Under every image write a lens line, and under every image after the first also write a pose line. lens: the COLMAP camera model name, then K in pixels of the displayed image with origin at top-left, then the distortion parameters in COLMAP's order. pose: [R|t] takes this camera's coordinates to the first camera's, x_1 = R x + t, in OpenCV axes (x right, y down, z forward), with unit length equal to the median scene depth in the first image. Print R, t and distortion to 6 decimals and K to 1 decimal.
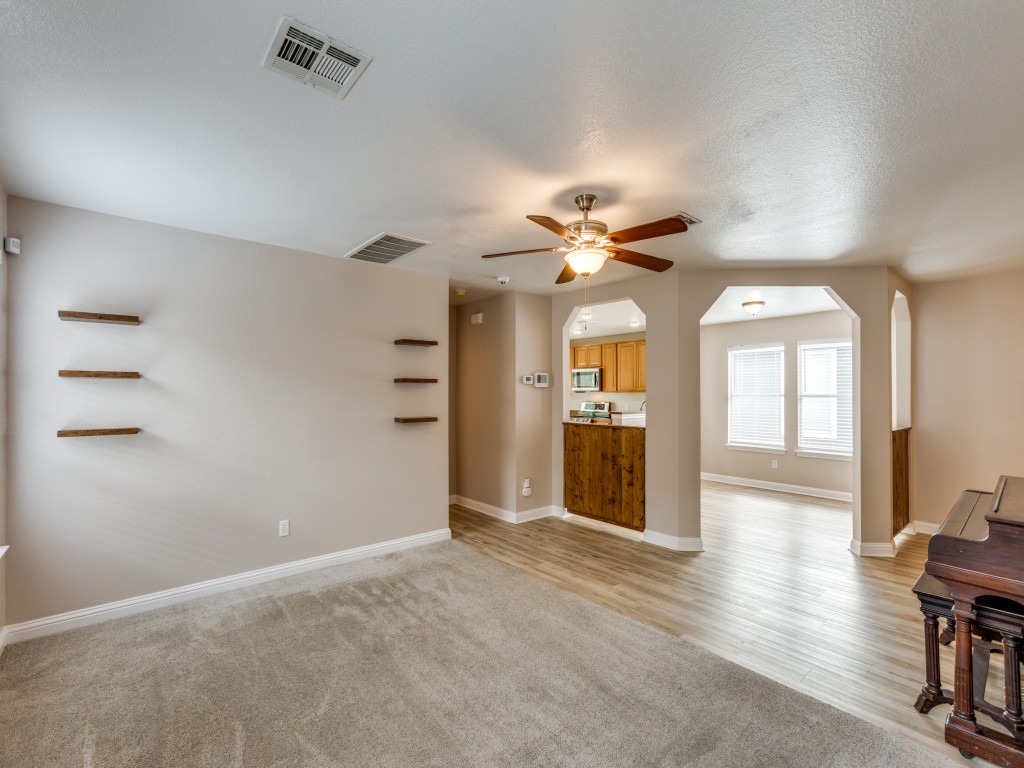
lens RADIAL K [[457.5, 0, 510.0], [0, 457.5, 383.1], [0, 0, 1]] dist [-0.018901, 0.015064]
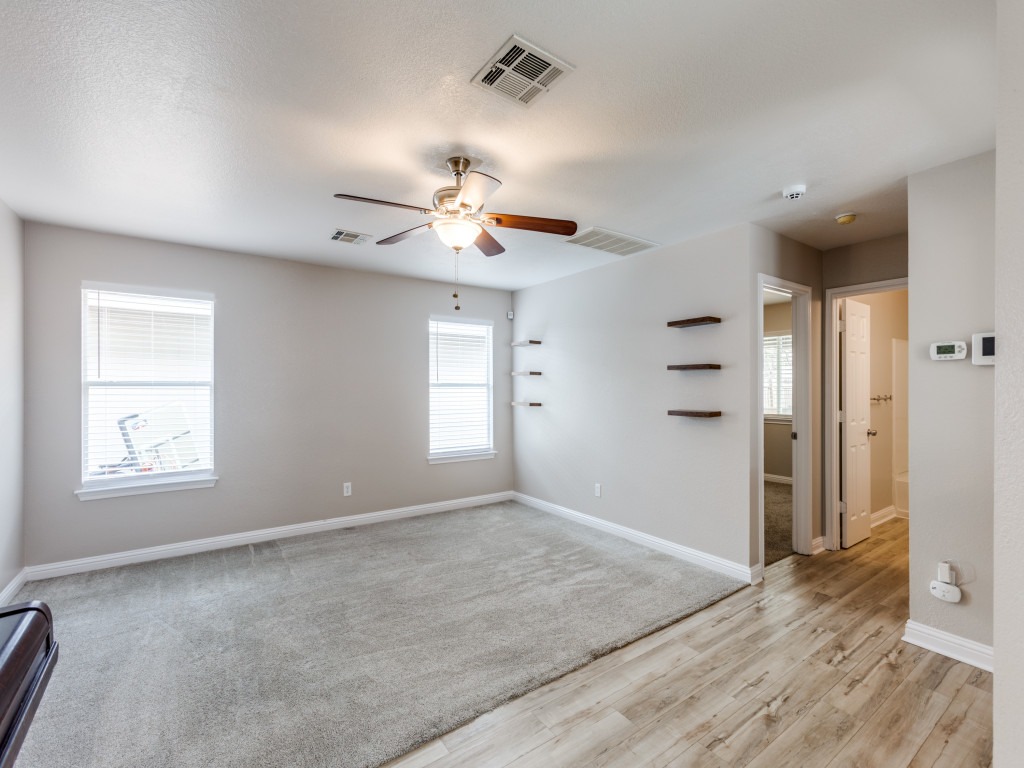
lens RADIAL K [[457.5, 0, 510.0], [0, 457.5, 383.1], [0, 0, 1]] dist [-0.018901, 0.015064]
pose [[-0.090732, 0.000085, -0.995875, 0.644116], [0.032079, 0.999481, -0.002838, 0.014475], [0.995359, -0.032204, -0.090687, 0.723017]]
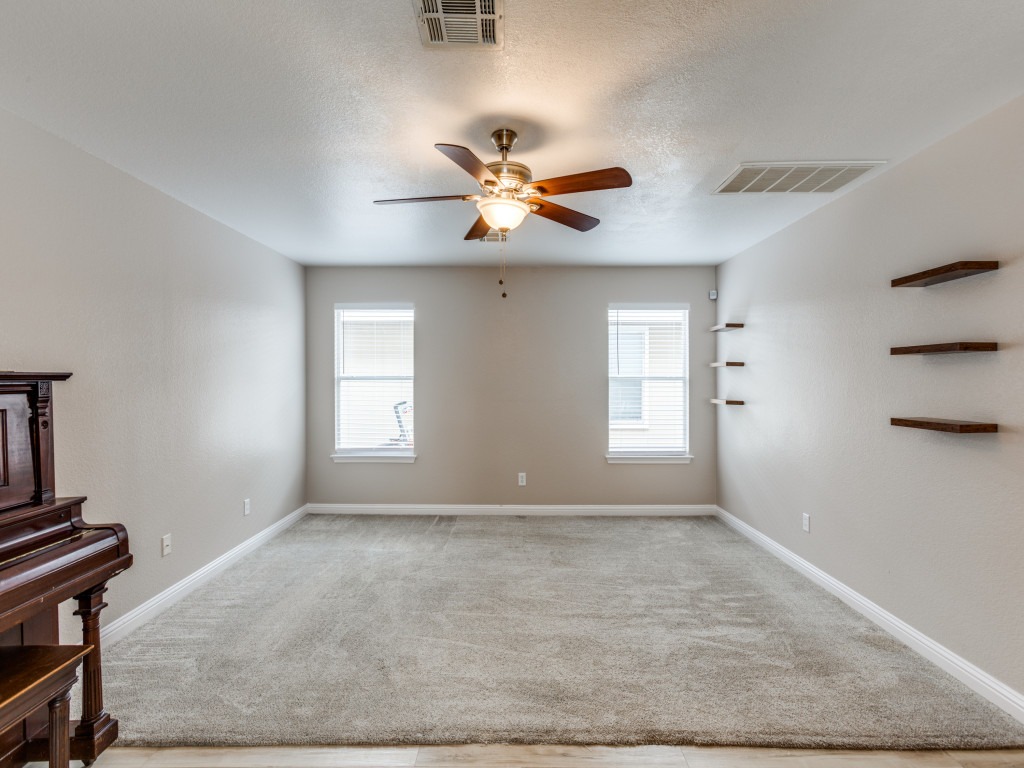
lens RADIAL K [[457.5, 0, 510.0], [0, 457.5, 383.1], [0, 0, 1]] dist [-0.018901, 0.015064]
pose [[-0.649442, 0.013122, -0.760298, 0.482572], [0.028904, 0.999555, -0.007438, 0.021231], [0.759862, -0.026806, -0.649532, 0.943020]]
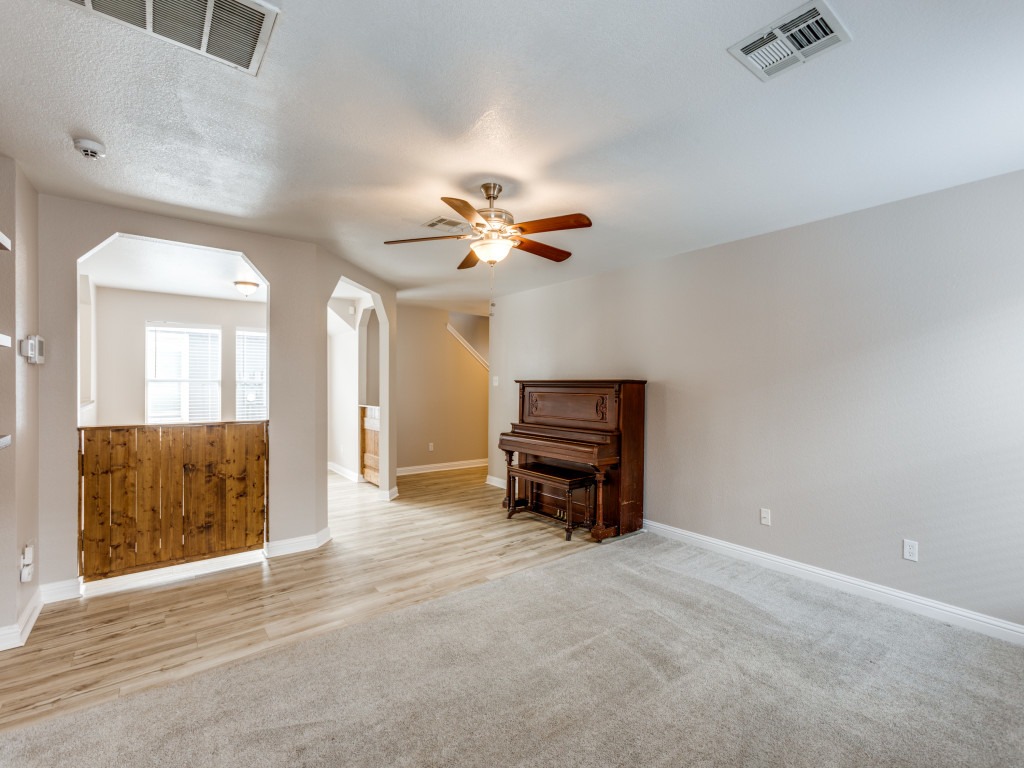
lens RADIAL K [[457.5, 0, 510.0], [0, 457.5, 383.1], [0, 0, 1]] dist [-0.018901, 0.015064]
pose [[0.043845, 0.003464, 0.999032, -0.519684], [-0.034084, 0.999417, -0.001969, 0.019361], [-0.998457, -0.033964, 0.043938, 0.555174]]
